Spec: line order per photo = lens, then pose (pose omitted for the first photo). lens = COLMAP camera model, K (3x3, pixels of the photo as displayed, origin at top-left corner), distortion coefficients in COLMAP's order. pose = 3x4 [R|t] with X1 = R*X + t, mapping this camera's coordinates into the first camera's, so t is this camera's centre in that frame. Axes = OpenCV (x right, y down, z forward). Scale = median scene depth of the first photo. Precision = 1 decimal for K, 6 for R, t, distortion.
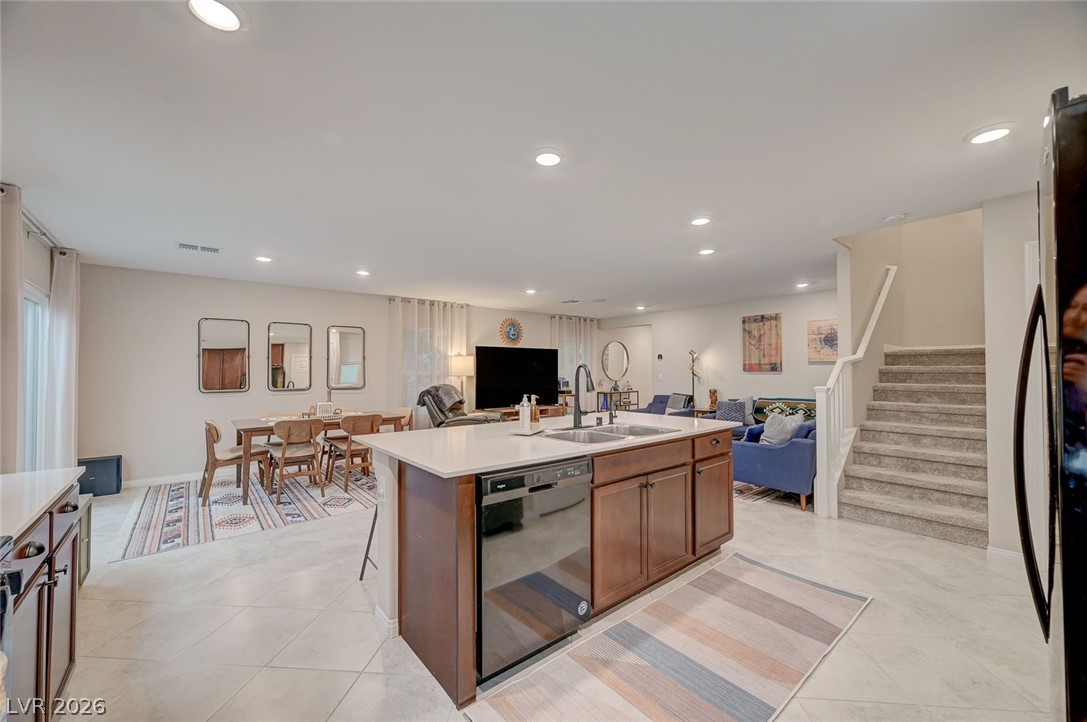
lens RADIAL K [[428.2, 0, 542.9], [0, 428.2, 362.9], [0, 0, 1]] dist [-0.002222, 0.000421]
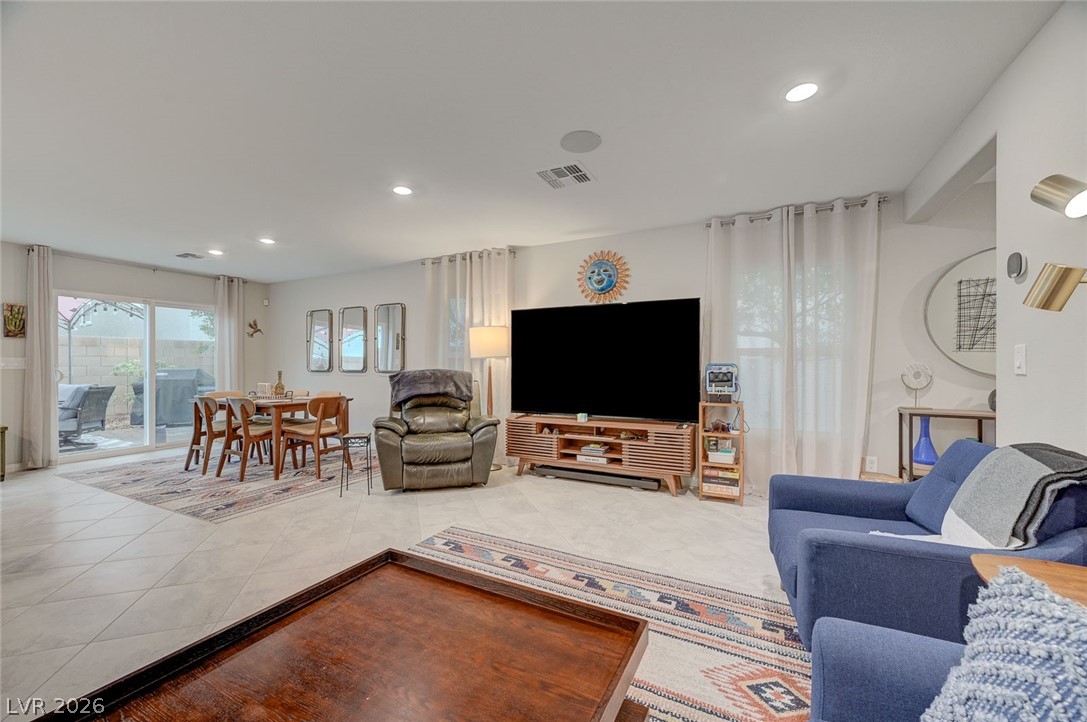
lens RADIAL K [[428.2, 0, 544.2], [0, 428.2, 358.3], [0, 0, 1]] dist [-0.002222, 0.000421]
pose [[0.399222, -0.009066, -0.916810, 0.507364], [0.017407, 0.999846, -0.002307, 0.038641], [0.916689, -0.015038, 0.399318, 0.933031]]
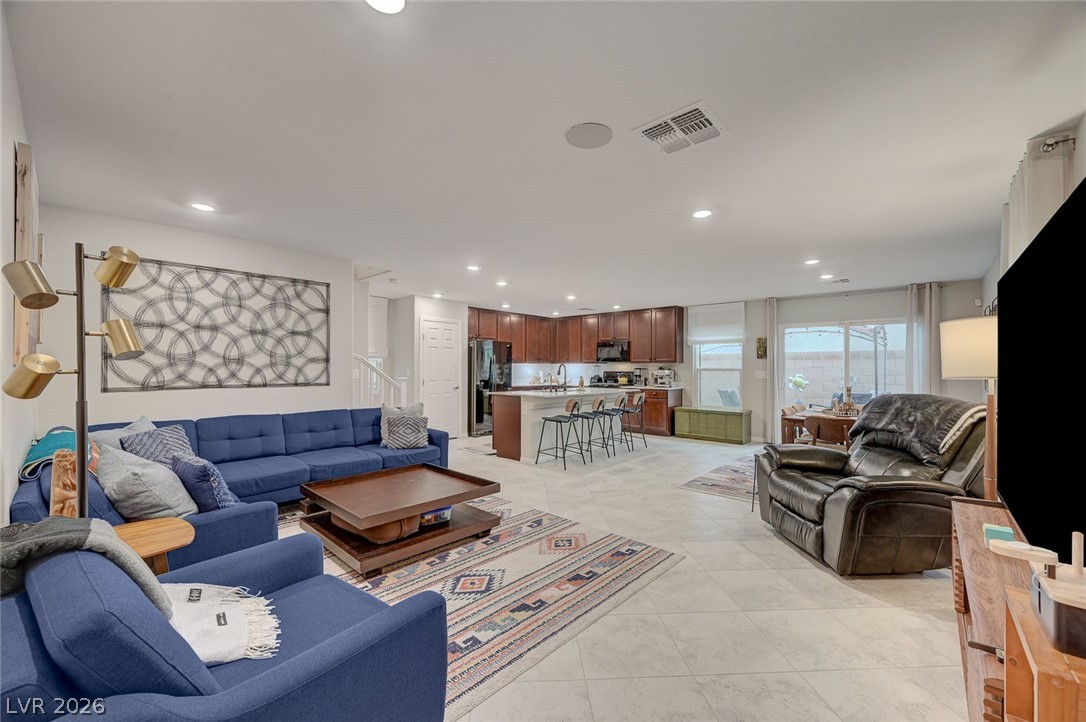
lens RADIAL K [[427.8, 0, 546.2], [0, 427.8, 368.5], [0, 0, 1]] dist [-0.002222, 0.000421]
pose [[-0.989134, -0.000028, -0.147015, 0.234626], [0.002218, 0.999883, -0.015109, 0.029121], [0.146998, -0.015271, -0.989019, 1.465811]]
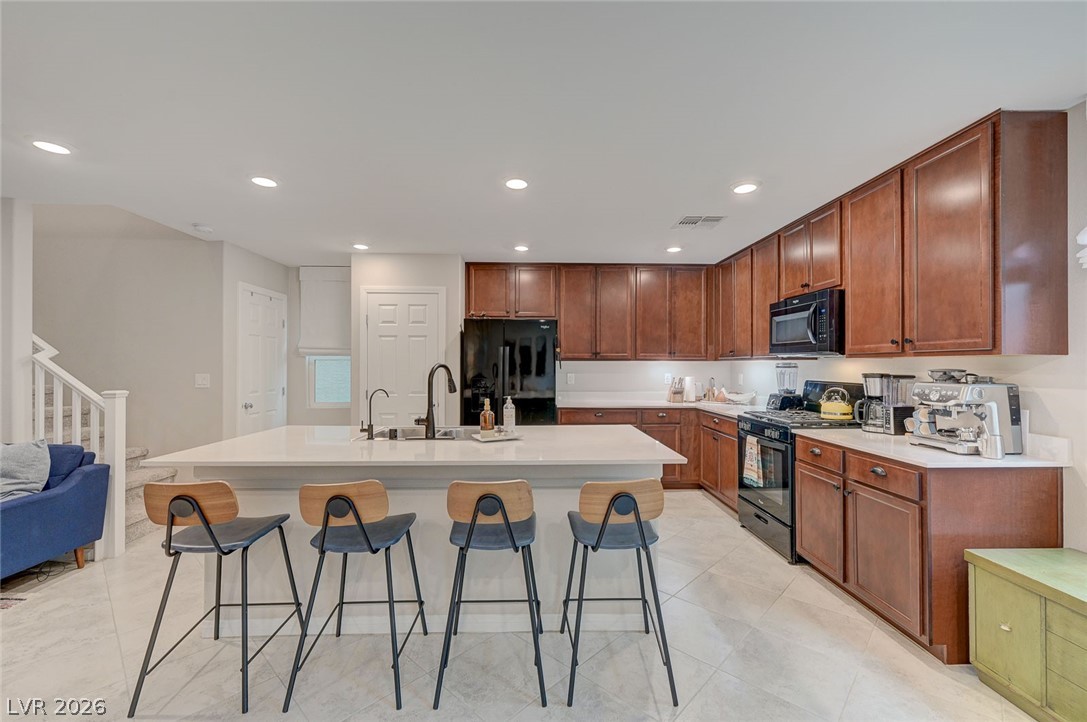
lens RADIAL K [[457.5, 0, 544.0], [0, 457.5, 361.5], [0, 0, 1]] dist [-0.000780, 0.001036]
pose [[-0.783300, 0.006671, 0.621609, -0.291721], [-0.008896, 0.999720, -0.021939, 0.008096], [-0.621581, -0.022714, -0.783021, 0.699714]]
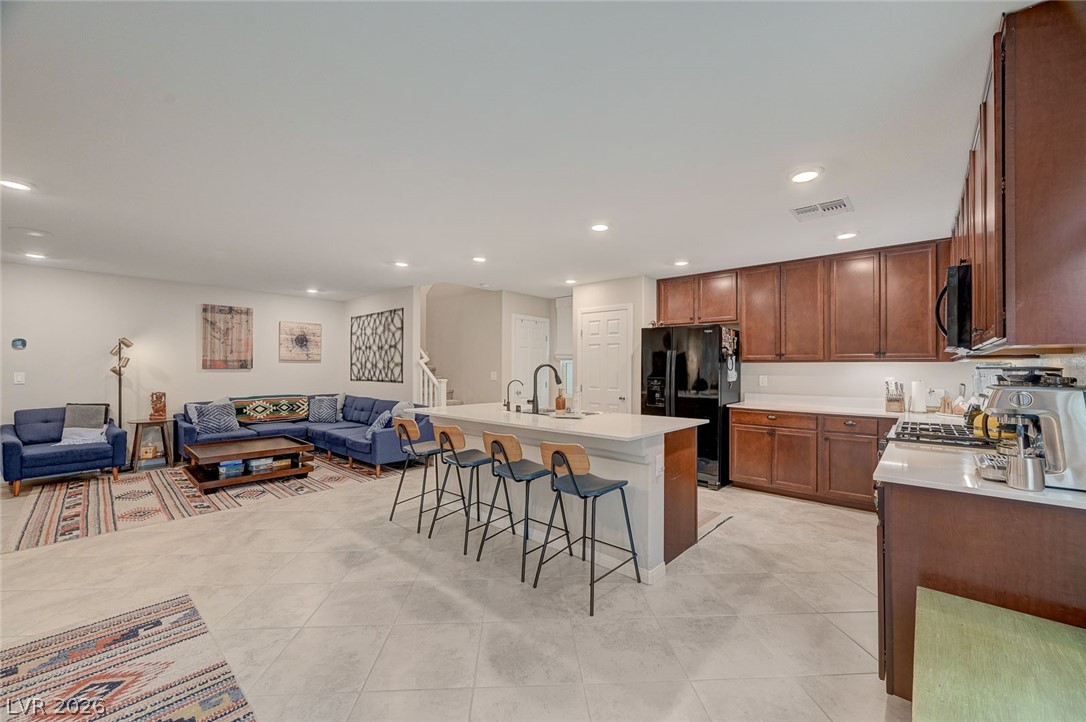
lens RADIAL K [[427.8, 0, 543.6], [0, 427.8, 363.6], [0, 0, 1]] dist [-0.002222, 0.000421]
pose [[-0.145813, 0.012012, 0.989239, -0.527509], [-0.020692, 0.999671, -0.015189, 0.009987], [-0.989096, -0.022684, -0.145517, 0.519055]]
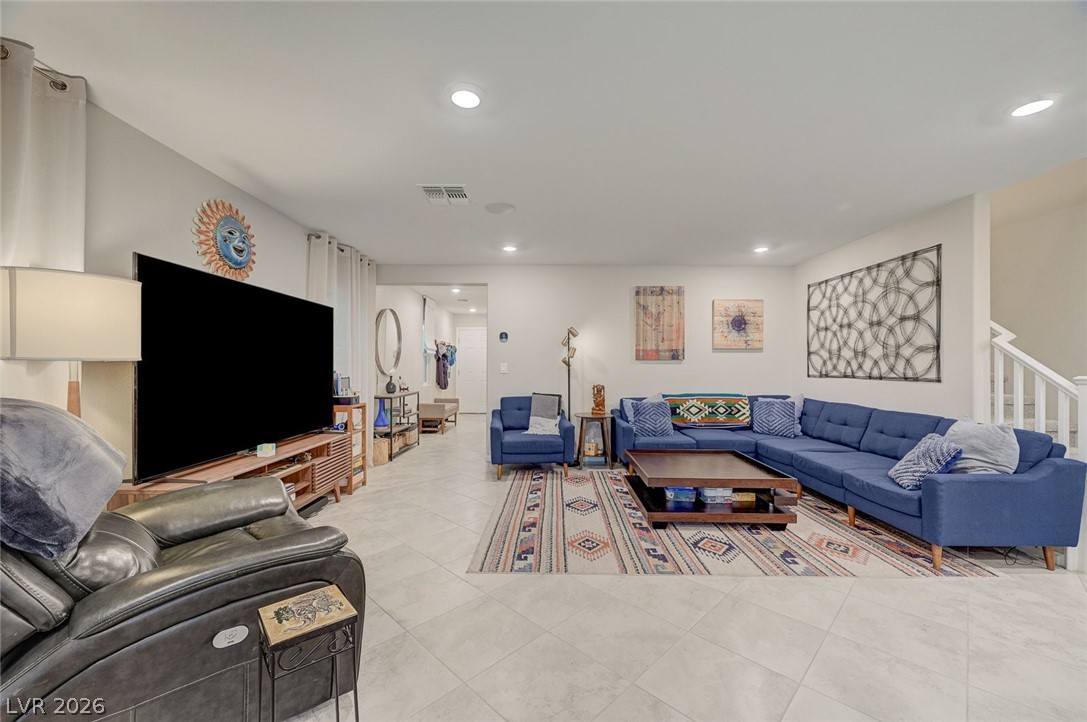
lens RADIAL K [[428.2, 0, 543.2], [0, 428.2, 365.0], [0, 0, 1]] dist [-0.002222, 0.000421]
pose [[0.640444, 0.006381, 0.767978, -0.234534], [-0.019527, 0.999777, 0.007977, 0.029687], [-0.767756, -0.020106, 0.640426, 0.734439]]
